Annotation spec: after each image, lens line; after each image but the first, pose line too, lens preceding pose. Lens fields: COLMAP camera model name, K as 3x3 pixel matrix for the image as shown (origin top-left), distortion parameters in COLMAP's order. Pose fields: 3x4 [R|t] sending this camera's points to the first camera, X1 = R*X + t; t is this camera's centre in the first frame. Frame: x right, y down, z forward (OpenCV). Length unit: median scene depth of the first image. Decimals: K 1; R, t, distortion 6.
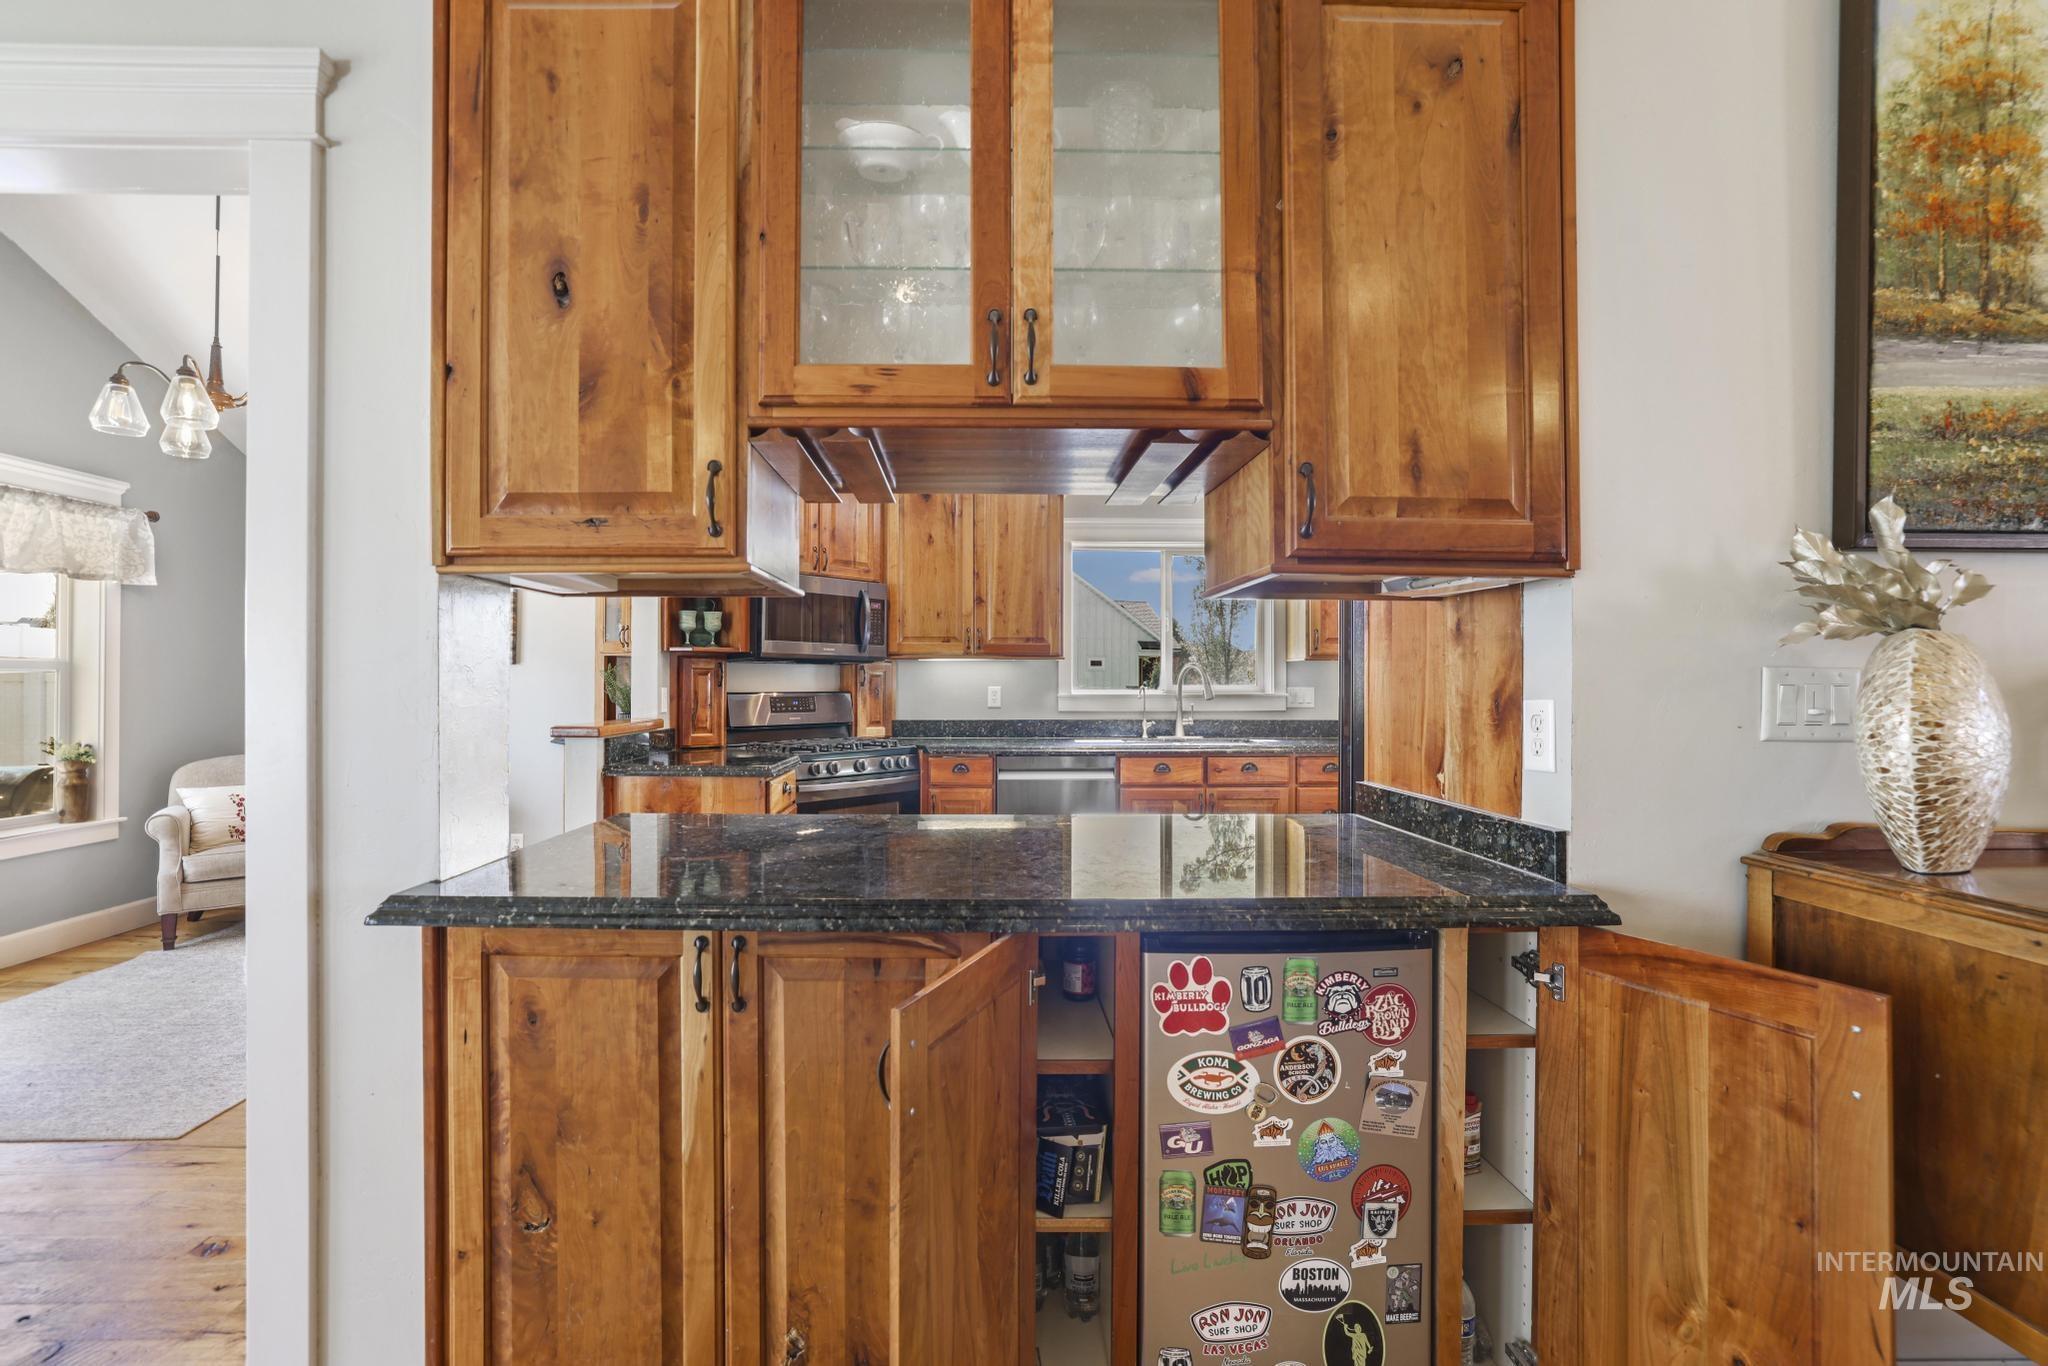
lens RADIAL K [[897.9, 0, 1011.9], [0, 897.9, 683.3], [0, 0, 1]] dist [-0.010788, 0.003843]
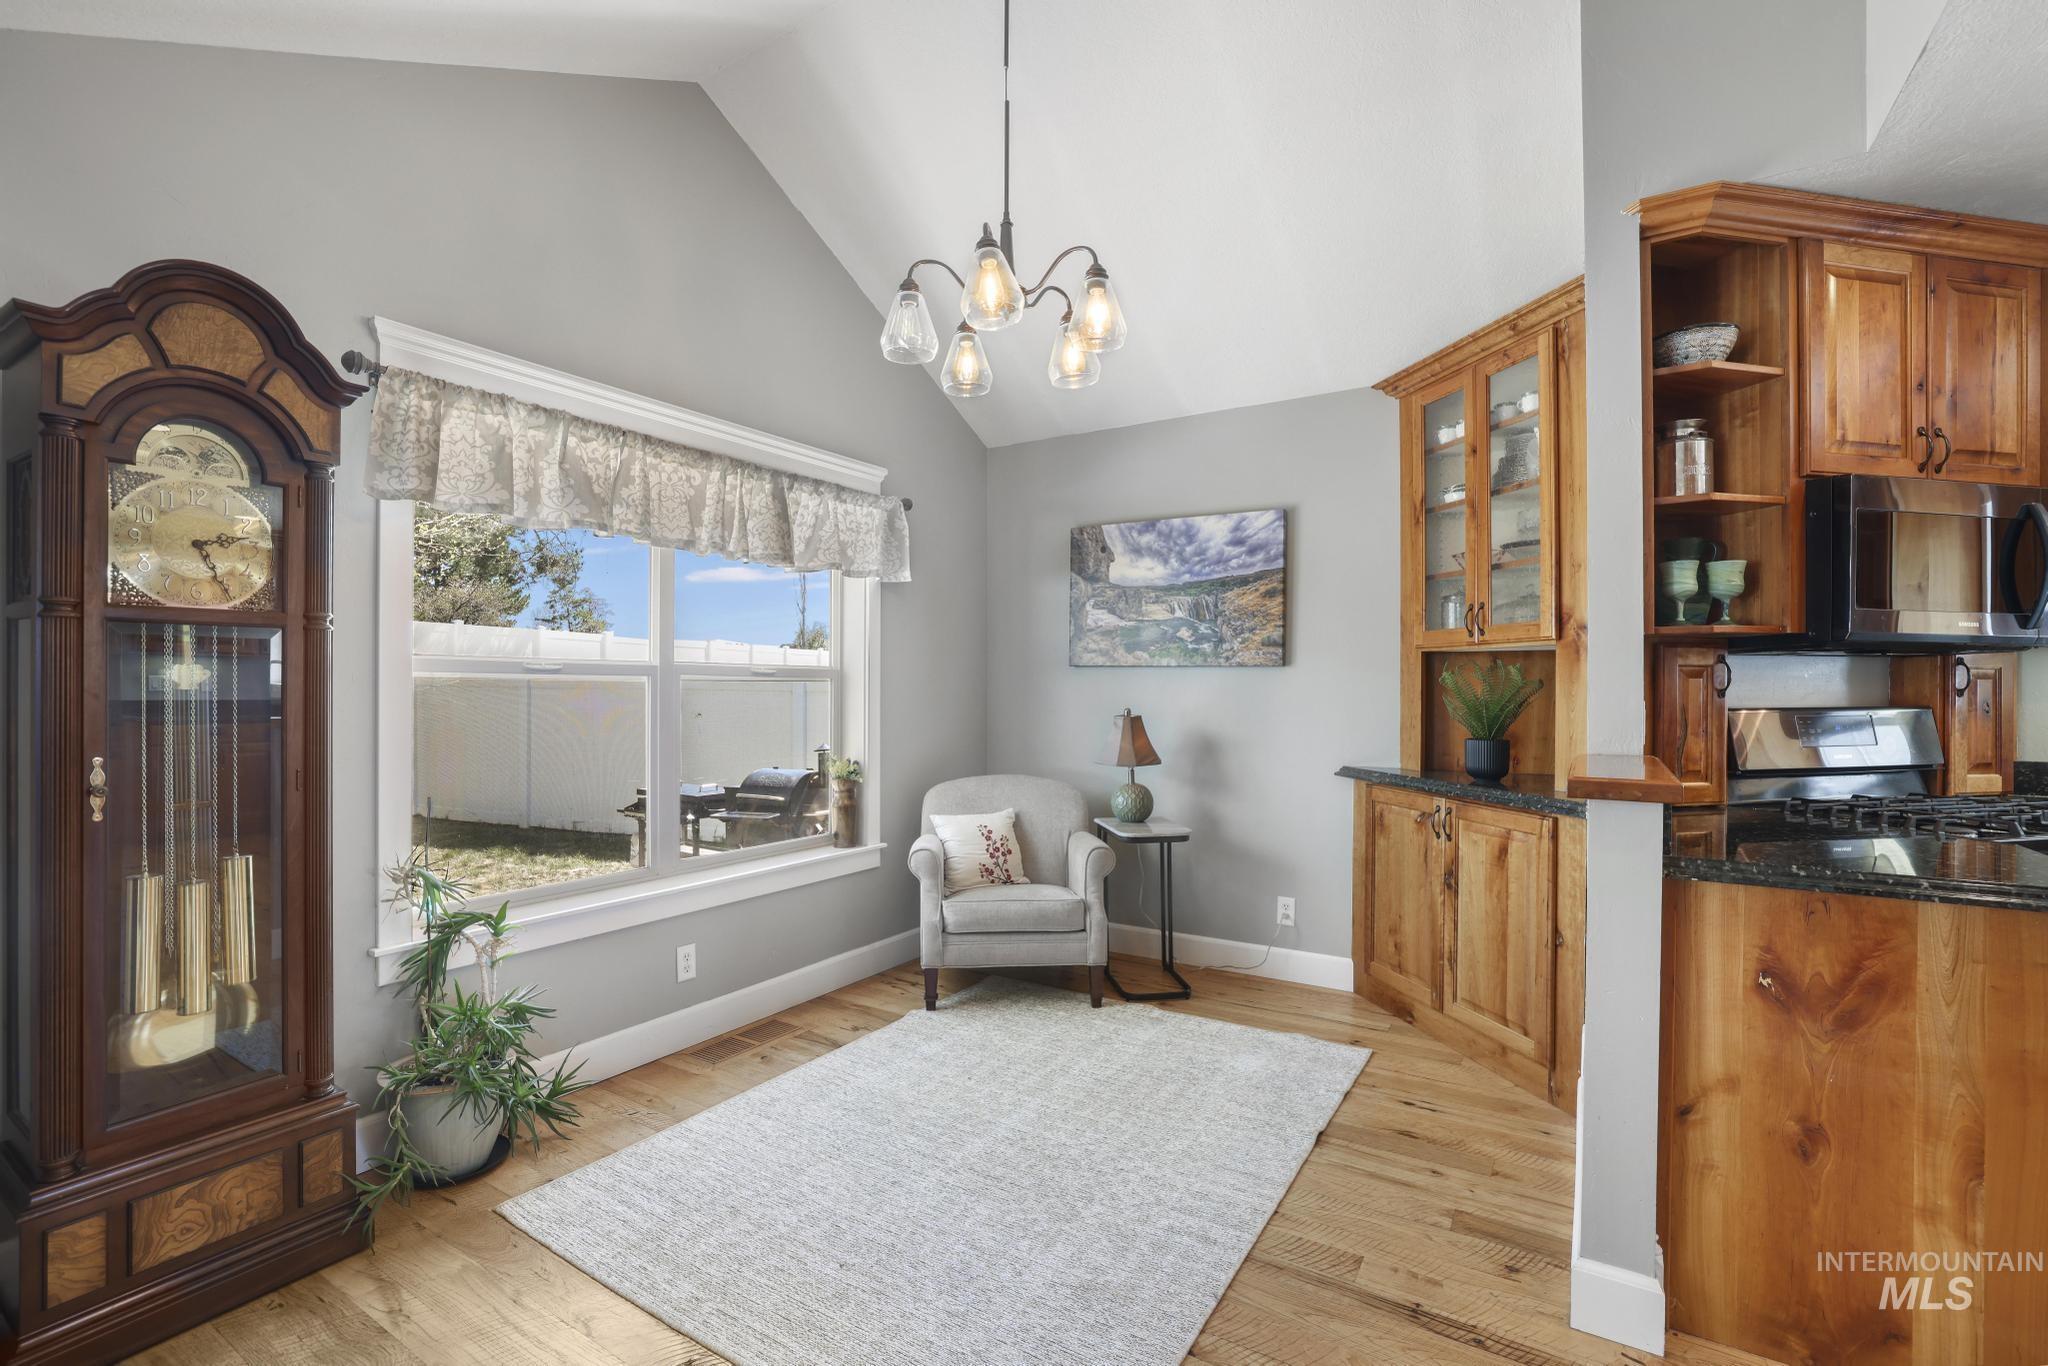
lens RADIAL K [[897.9, 0, 1028.6], [0, 897.9, 686.8], [0, 0, 1]] dist [-0.010788, 0.003843]
pose [[0.844450, -0.005393, -0.535607, -0.403348], [0.007206, 0.999973, 0.001292, -0.007297], [0.535586, -0.004950, 0.844466, 0.327563]]
